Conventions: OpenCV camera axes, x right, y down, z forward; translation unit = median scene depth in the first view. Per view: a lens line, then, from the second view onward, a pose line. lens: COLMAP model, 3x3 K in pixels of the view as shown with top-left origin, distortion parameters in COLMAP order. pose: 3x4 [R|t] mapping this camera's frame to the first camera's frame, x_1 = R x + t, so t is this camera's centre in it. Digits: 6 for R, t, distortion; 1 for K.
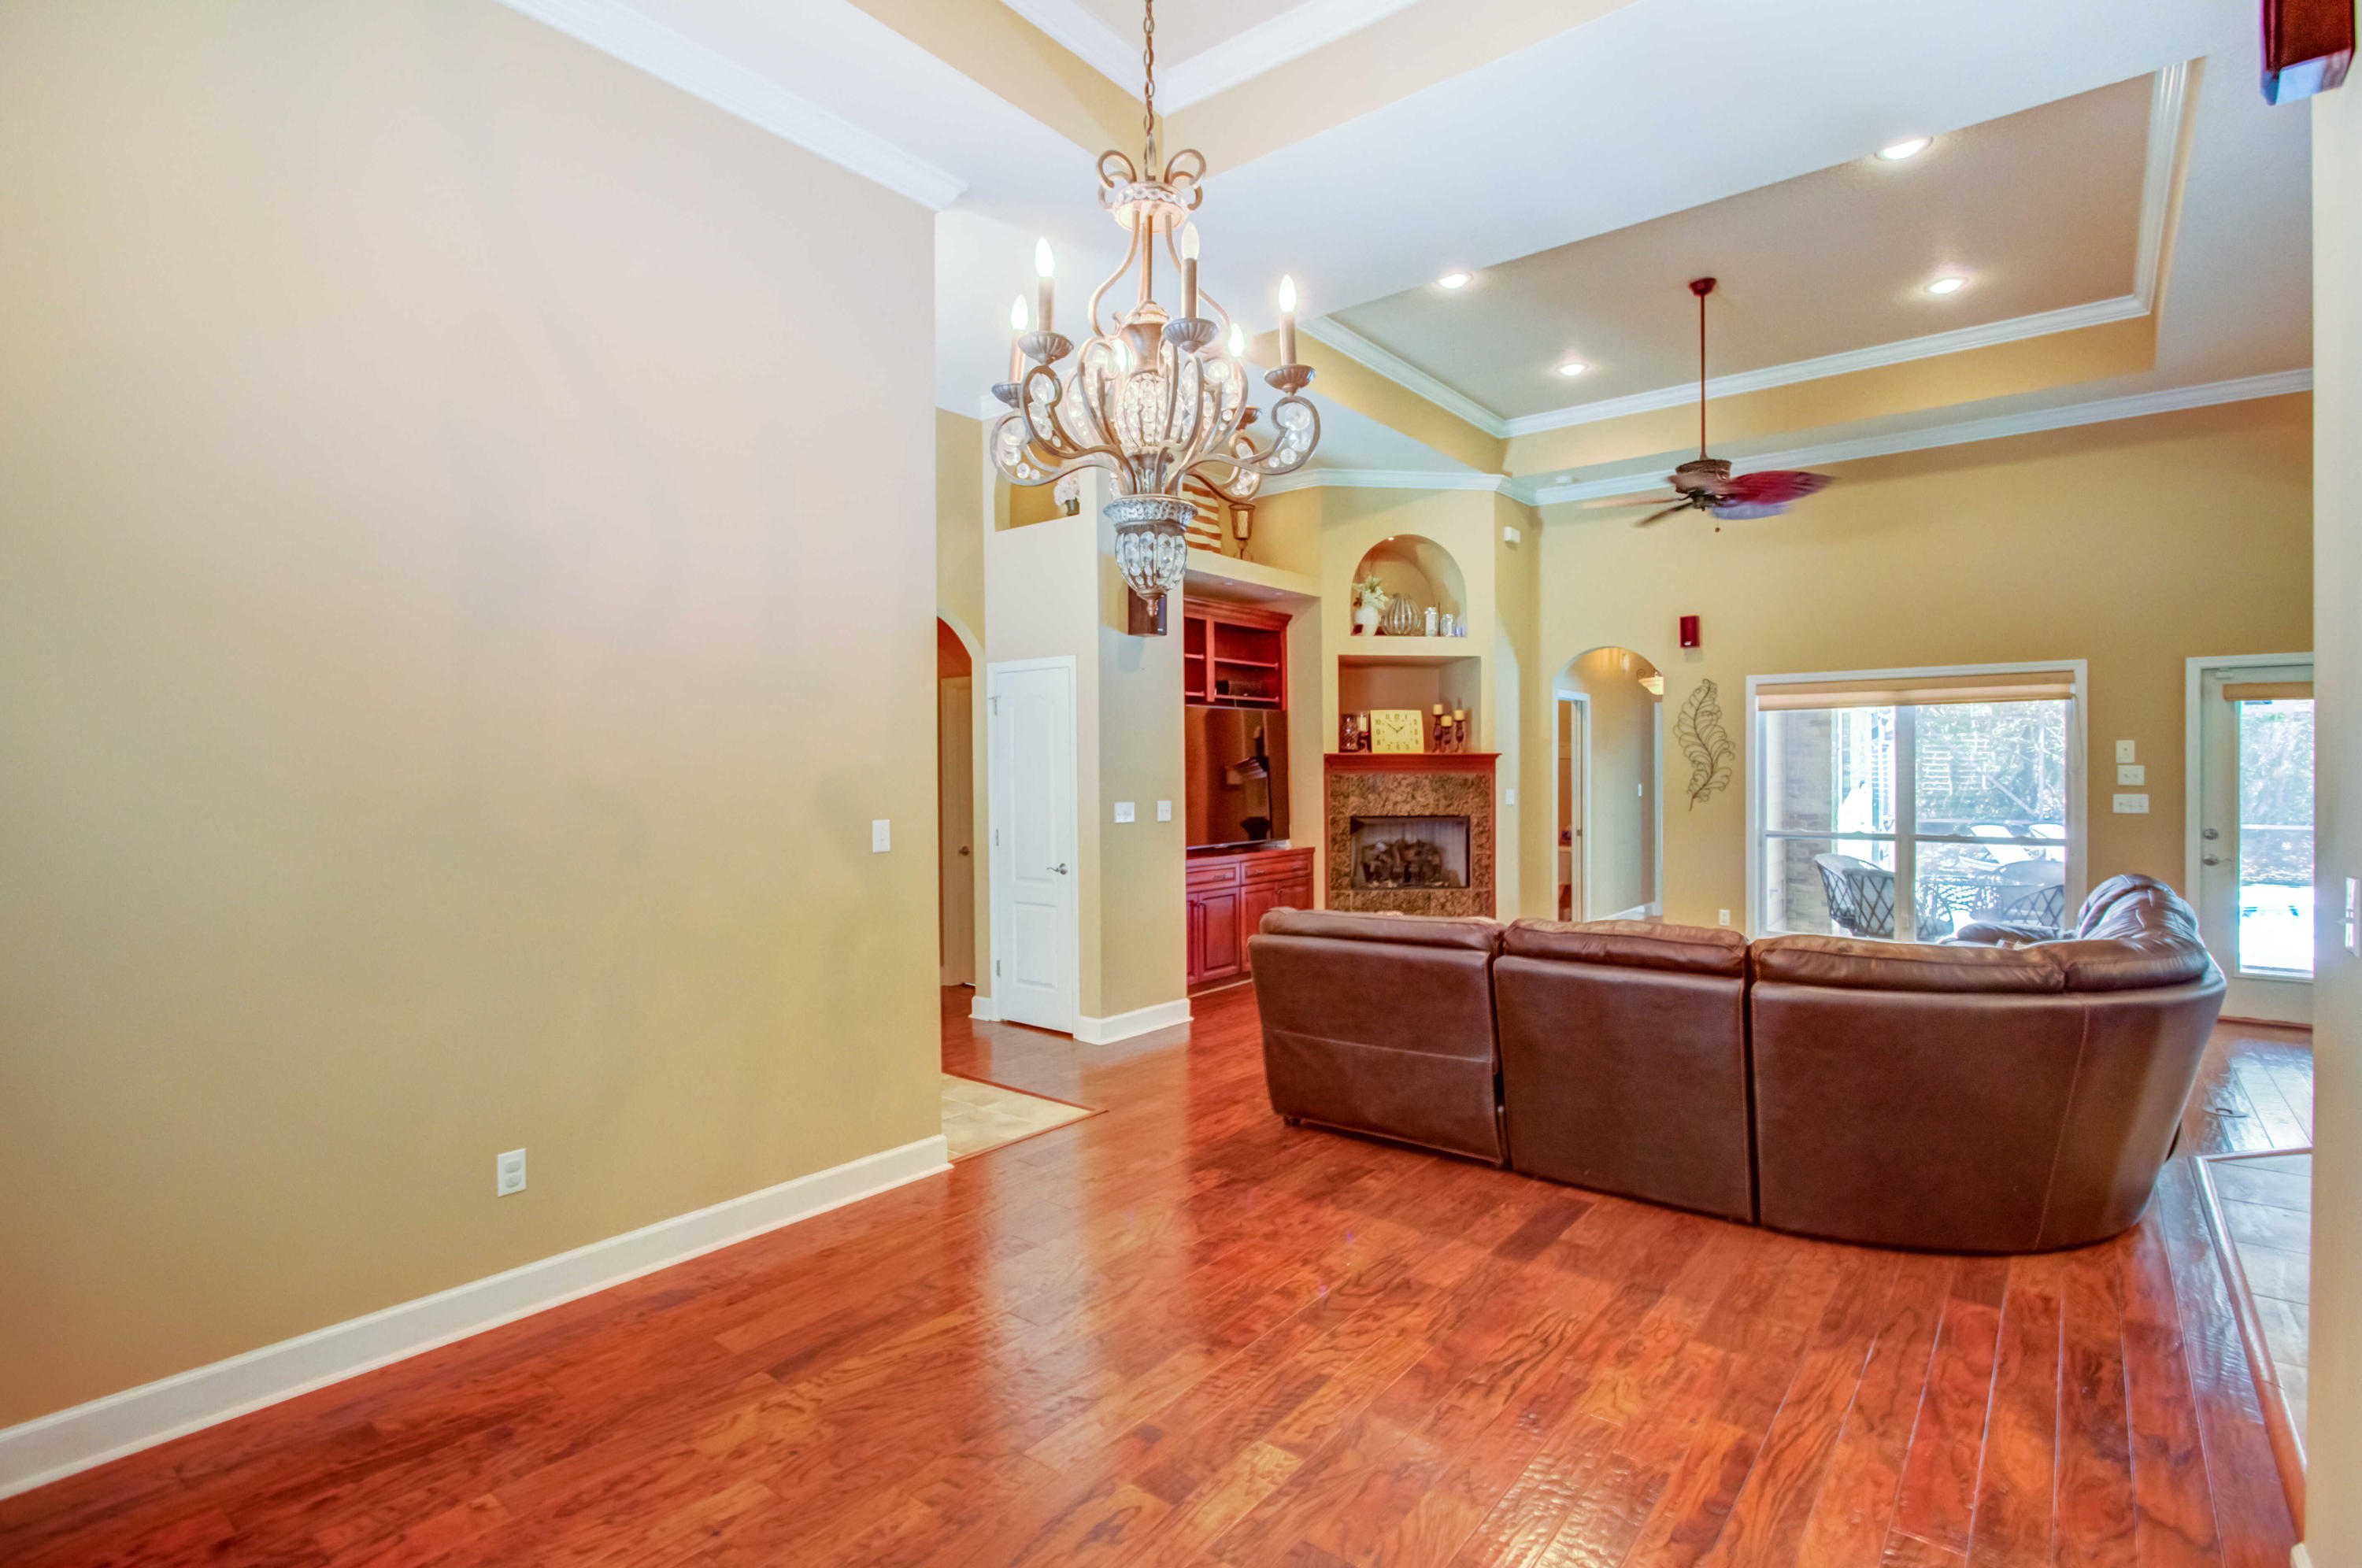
lens RADIAL K [[1142.0, 0, 1177.6], [0, 1142.0, 778.6], [0, 0, 1]] dist [-0.019800, 0.012874]
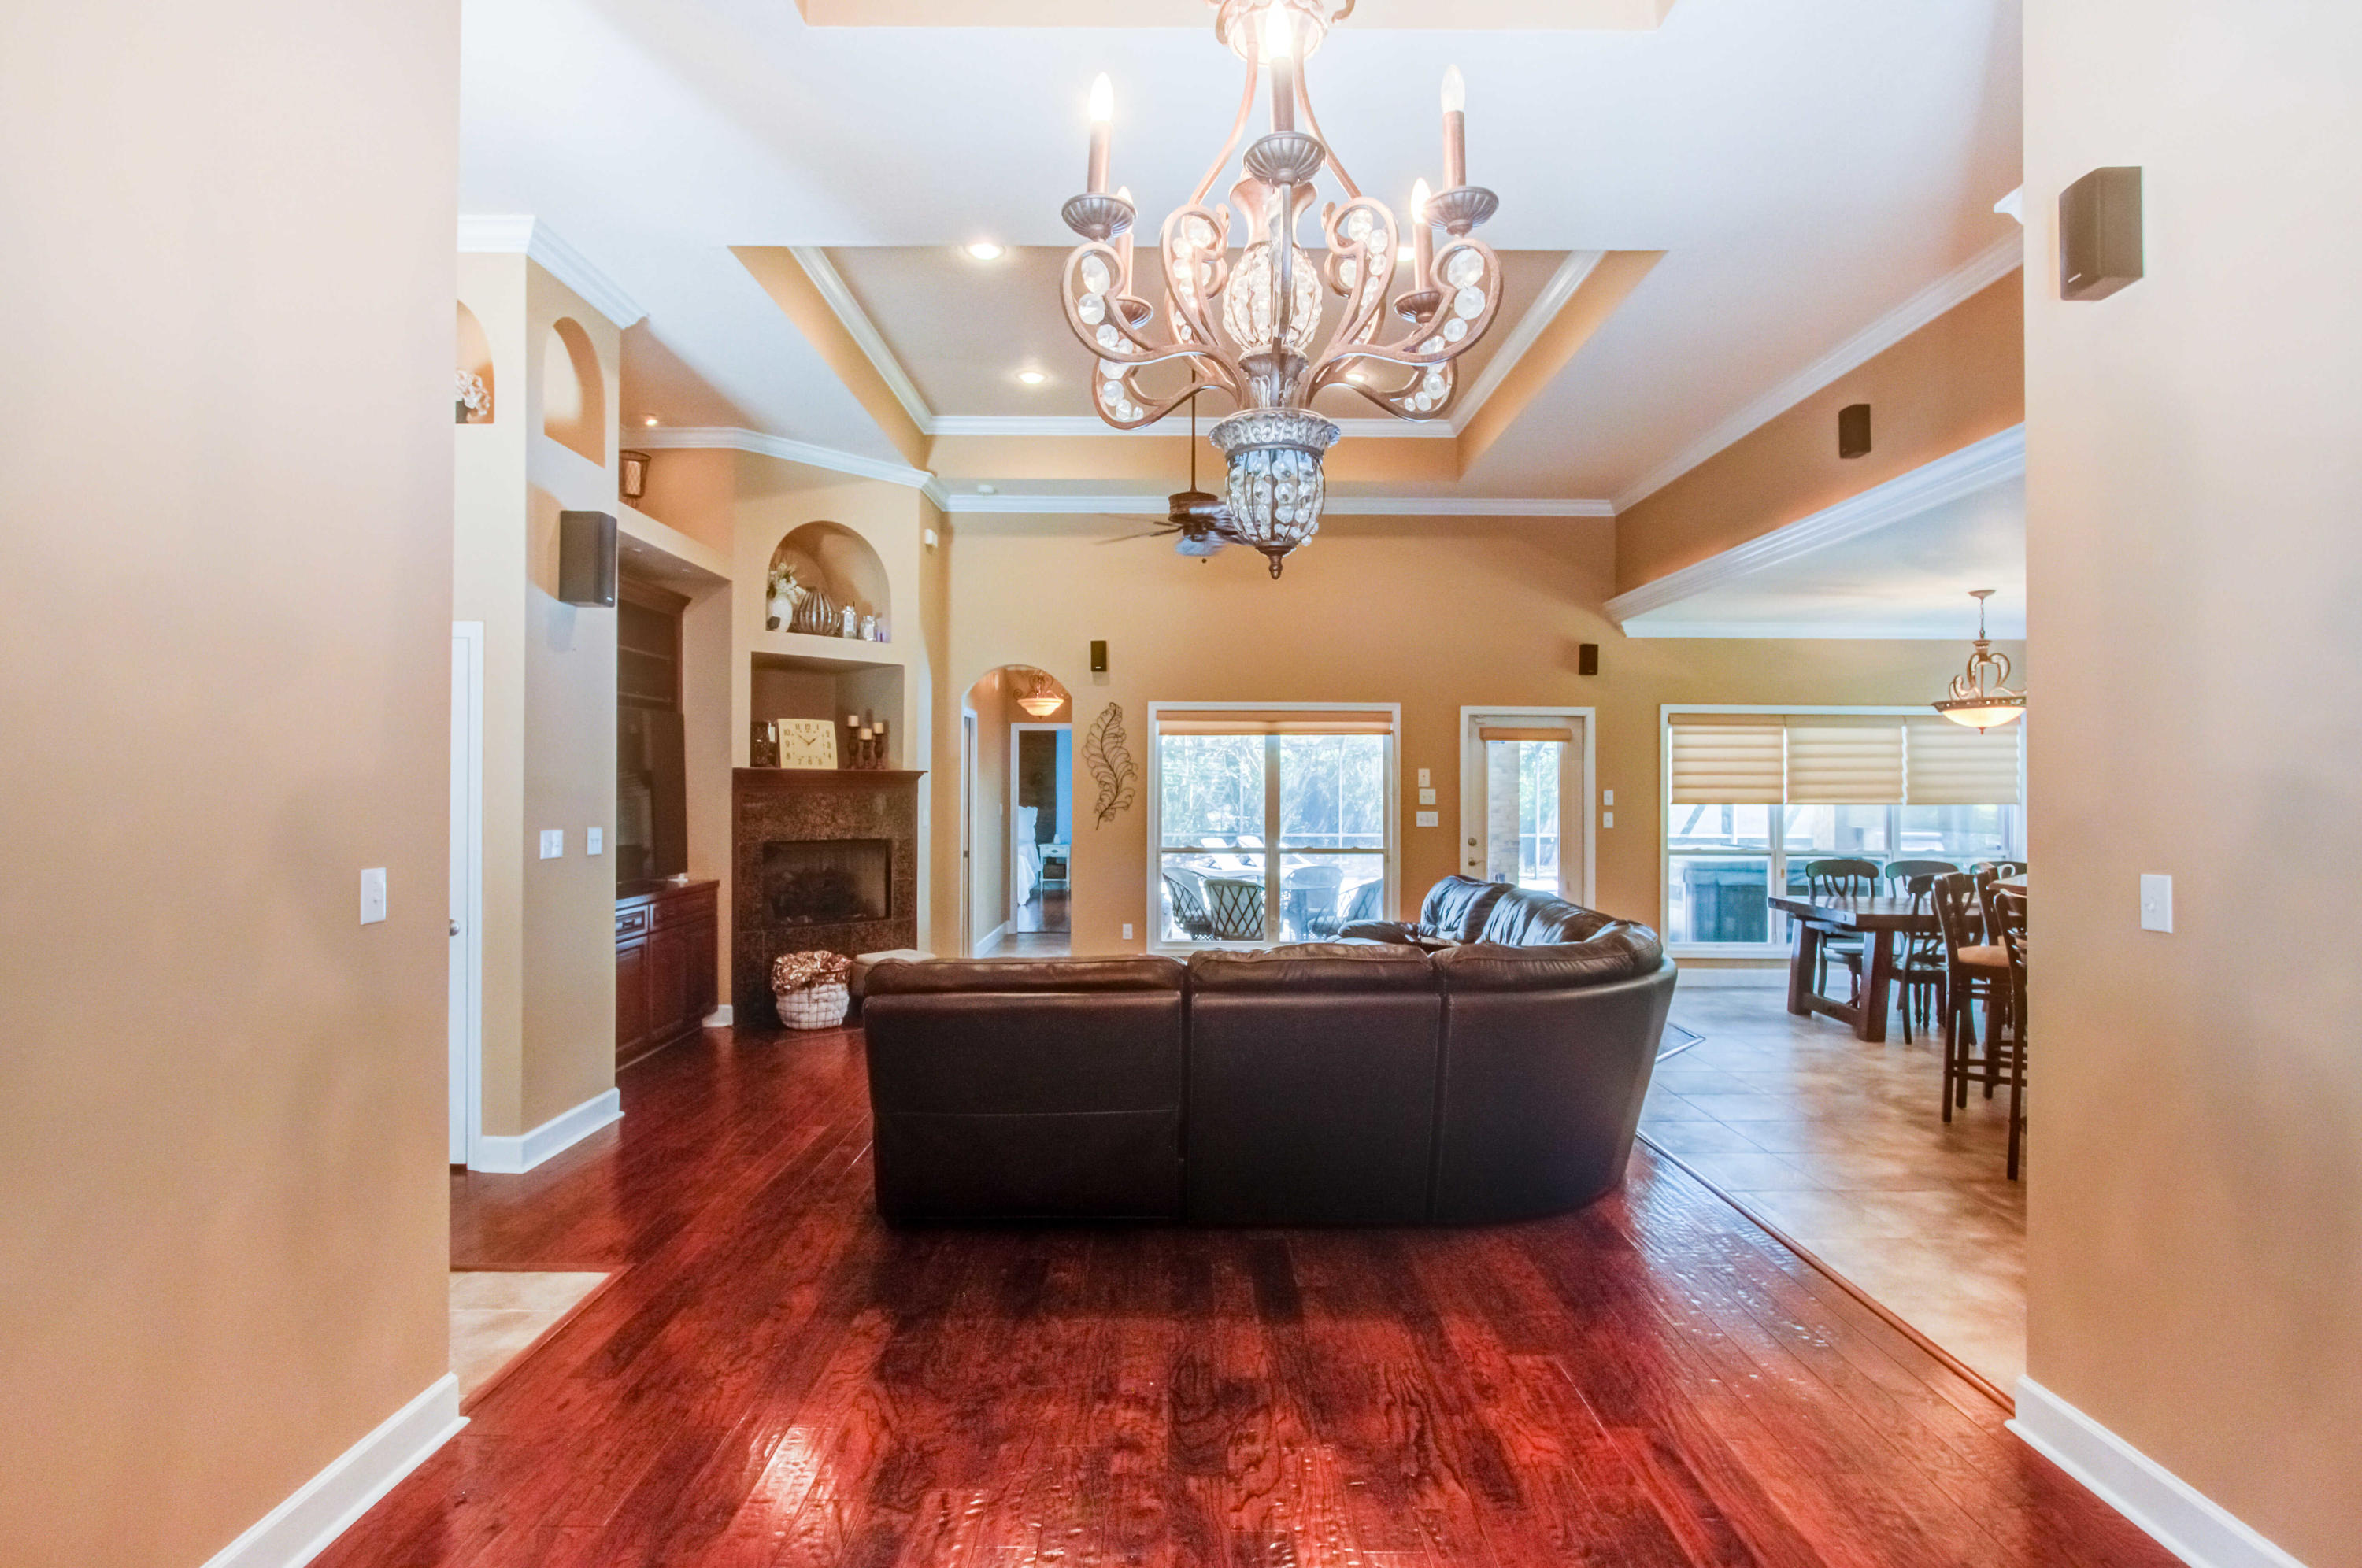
lens RADIAL K [[1167.8, 0, 1184.7], [0, 1167.8, 776.1], [0, 0, 1]] dist [-0.013310, 0.000198]
pose [[0.776294, 0.013683, 0.630223, -0.163881], [-0.002139, 0.999816, -0.019073, -0.000402], [-0.630368, 0.013459, 0.776180, 0.140444]]
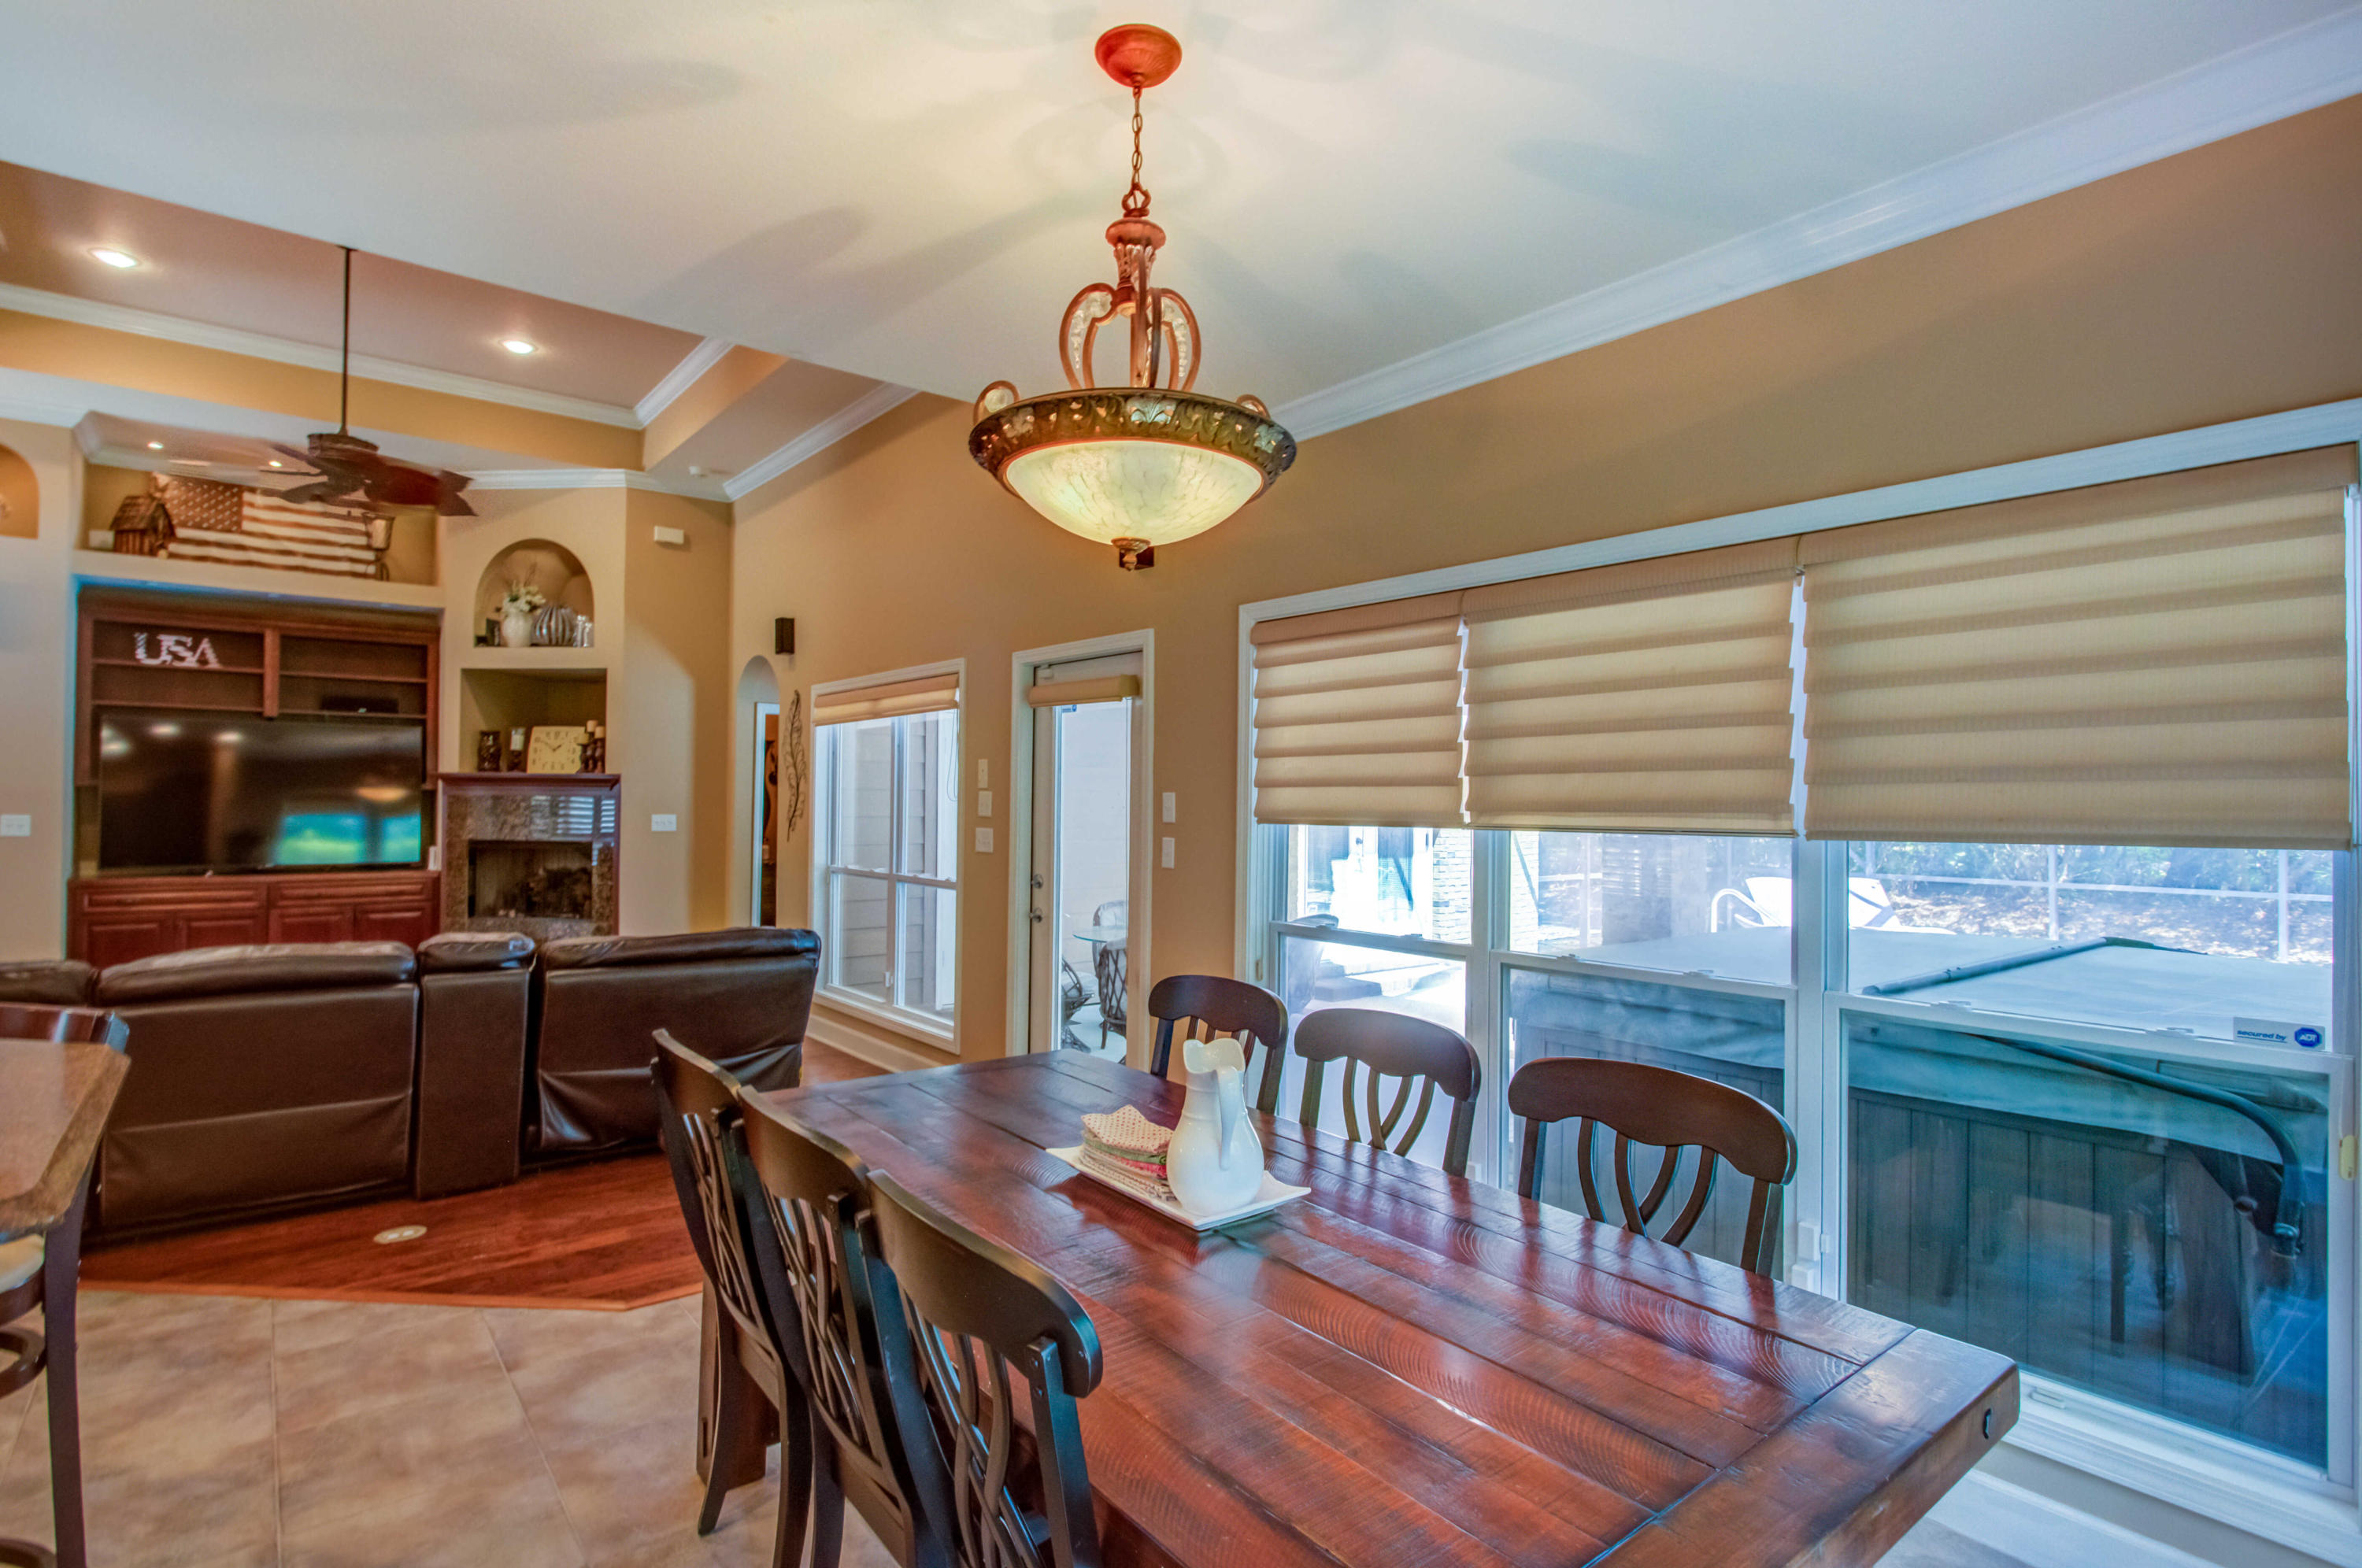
lens RADIAL K [[1167.8, 0, 1184.7], [0, 1167.8, 776.1], [0, 0, 1]] dist [-0.013310, 0.000198]
pose [[0.975732, 0.008760, -0.218794, 1.003084], [-0.015385, 0.999473, -0.028596, -0.000964], [0.218428, 0.031268, 0.975352, 0.213394]]
